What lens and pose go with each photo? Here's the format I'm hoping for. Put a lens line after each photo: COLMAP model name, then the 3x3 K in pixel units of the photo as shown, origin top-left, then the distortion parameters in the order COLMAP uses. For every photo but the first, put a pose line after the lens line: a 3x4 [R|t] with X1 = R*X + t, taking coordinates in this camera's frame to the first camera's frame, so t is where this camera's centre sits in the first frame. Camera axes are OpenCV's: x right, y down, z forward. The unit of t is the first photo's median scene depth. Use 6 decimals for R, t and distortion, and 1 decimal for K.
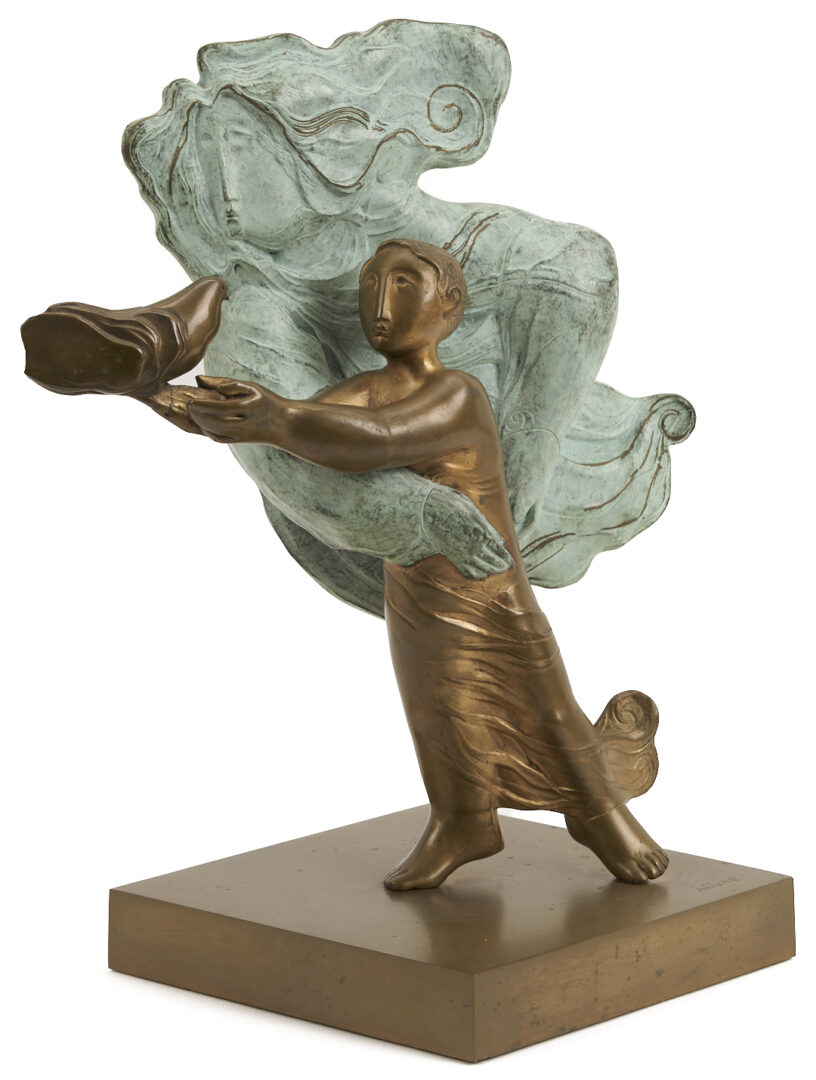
lens RADIAL K [[5035.5, 0, 407.0], [0, 5035.5, 543.5], [0, 0, 1]] dist [-0.163129, 0.000000]
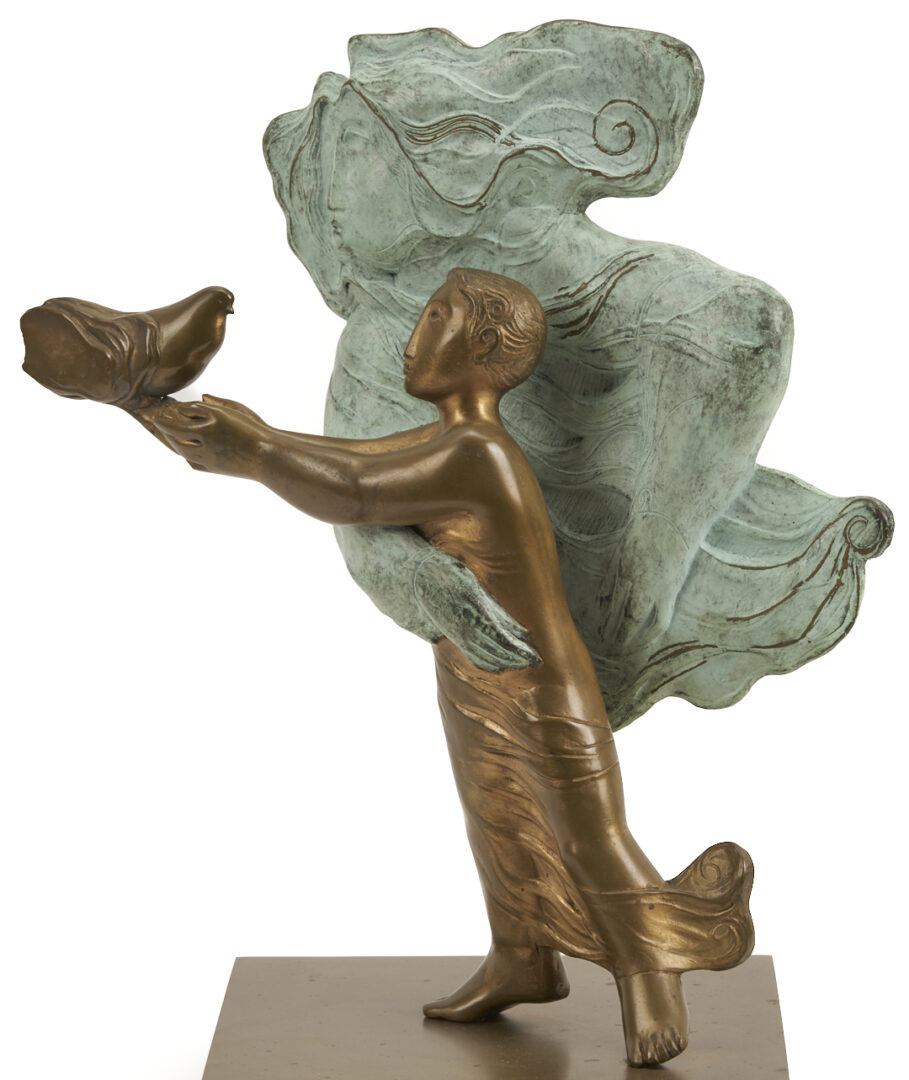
lens RADIAL K [[4960.8, 0, 448.6], [0, 4960.8, 538.6], [0, 0, 1]] dist [-0.176032, 0.000000]
pose [[0.650956, 0.118526, -0.749806, 0.632375], [-0.136630, 0.989898, 0.037861, -0.045686], [0.746719, 0.077800, 0.660574, 0.431883]]
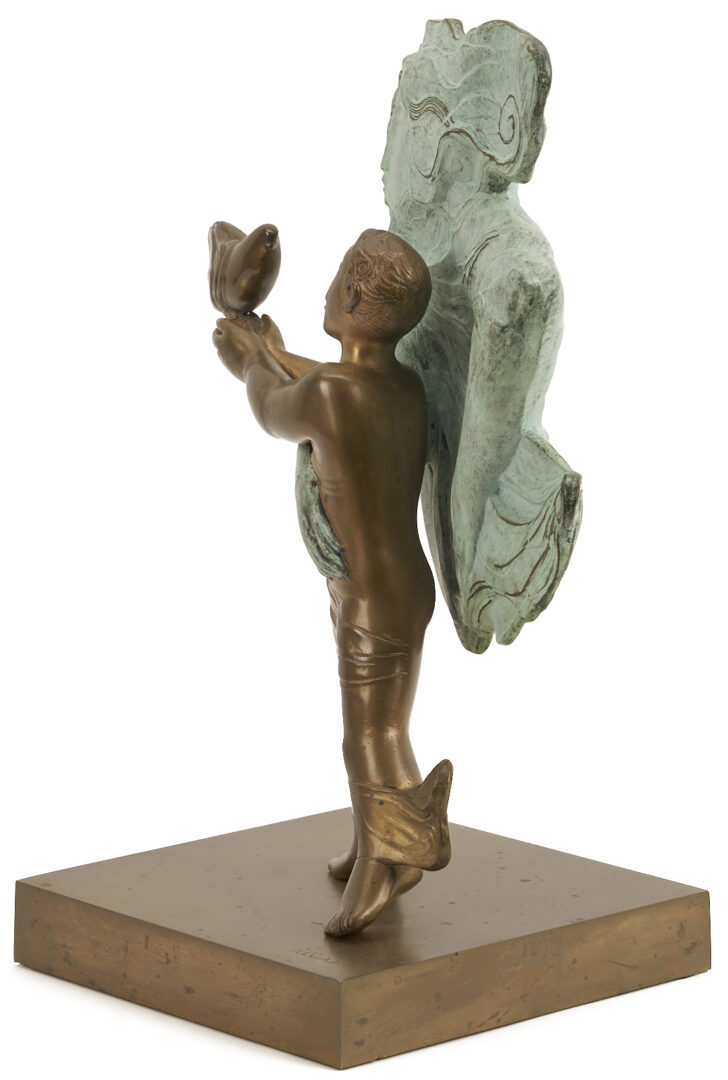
lens RADIAL K [[4883.0, 0, 362.4], [0, 4883.0, 539.0], [0, 0, 1]] dist [-0.217602, 0.000000]
pose [[-0.092144, 0.195996, -0.976266, 0.939299], [-0.187462, 0.959491, 0.210322, -0.201280], [0.977940, 0.202392, -0.051670, 1.044299]]
